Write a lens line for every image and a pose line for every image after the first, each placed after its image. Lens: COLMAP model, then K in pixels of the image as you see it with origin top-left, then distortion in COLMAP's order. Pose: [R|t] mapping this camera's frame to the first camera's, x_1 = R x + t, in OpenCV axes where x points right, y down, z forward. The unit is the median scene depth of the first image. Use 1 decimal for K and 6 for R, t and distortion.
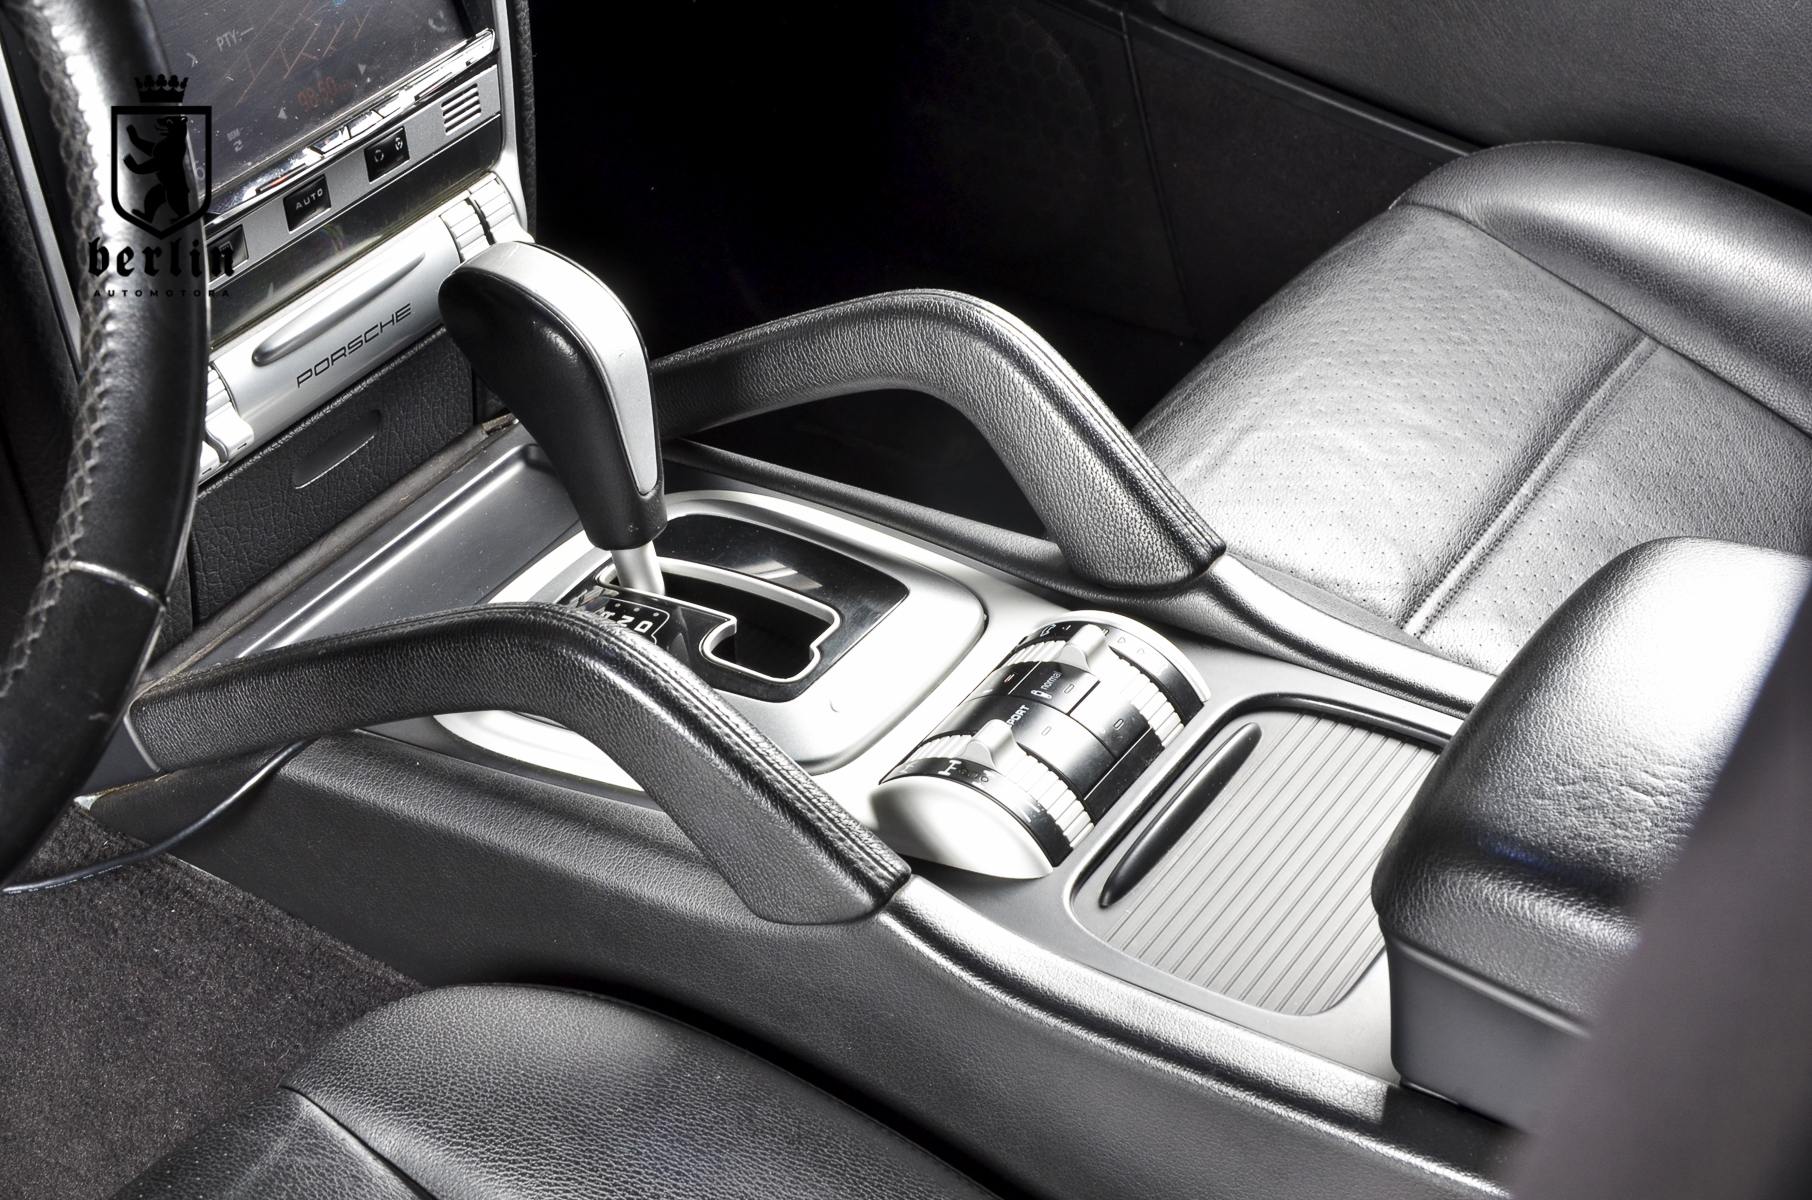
lens RADIAL K [[3802.6, 0, 906.0], [0, 3802.6, 600.0], [0, 0, 1]] dist [0.074066, 0.226547]
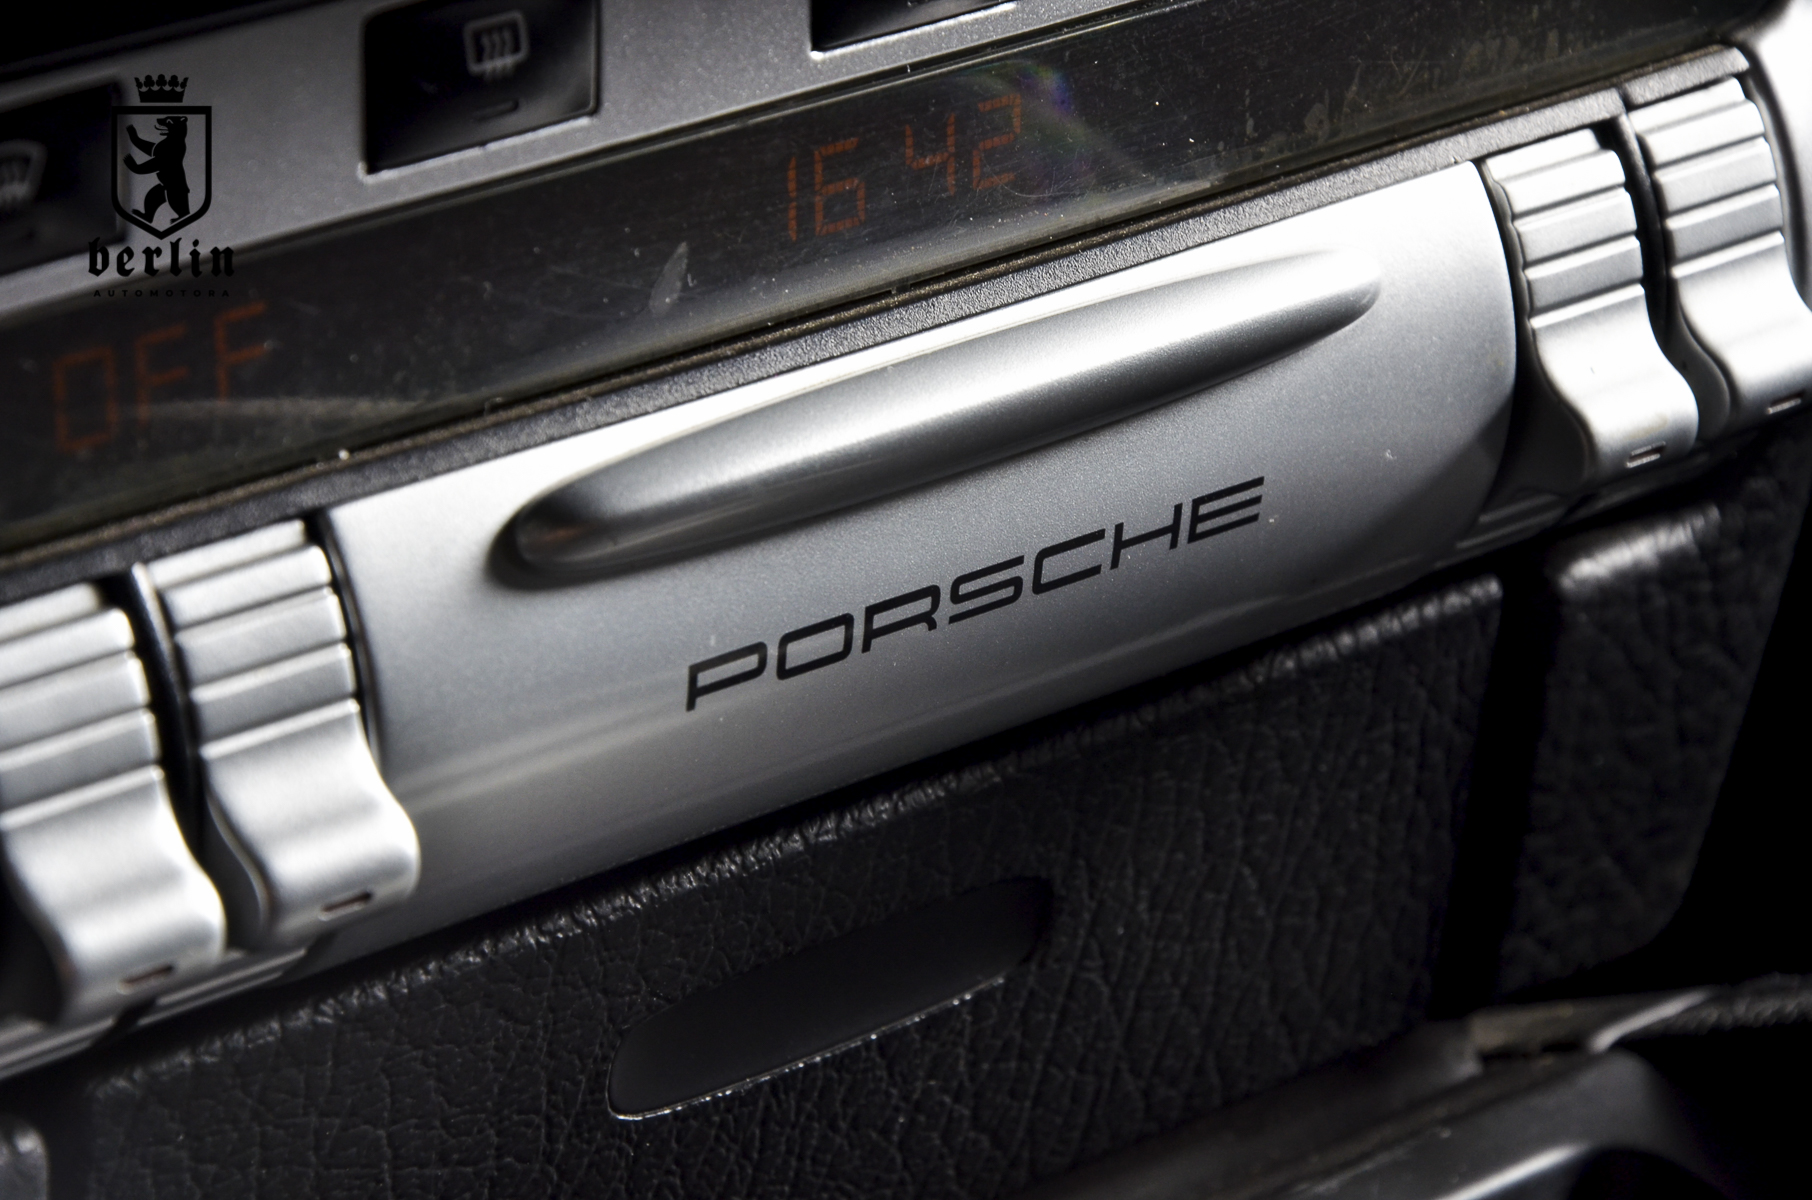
lens RADIAL K [[6907.5, 0, 906.0], [0, 6907.5, 600.0], [0, 0, 1]] dist [0.113233, 3.230622]
pose [[0.947843, 0.225141, -0.225621, -0.052519], [-0.244382, 0.967761, -0.060955, -0.038921], [0.204624, 0.112914, 0.972306, 0.580048]]
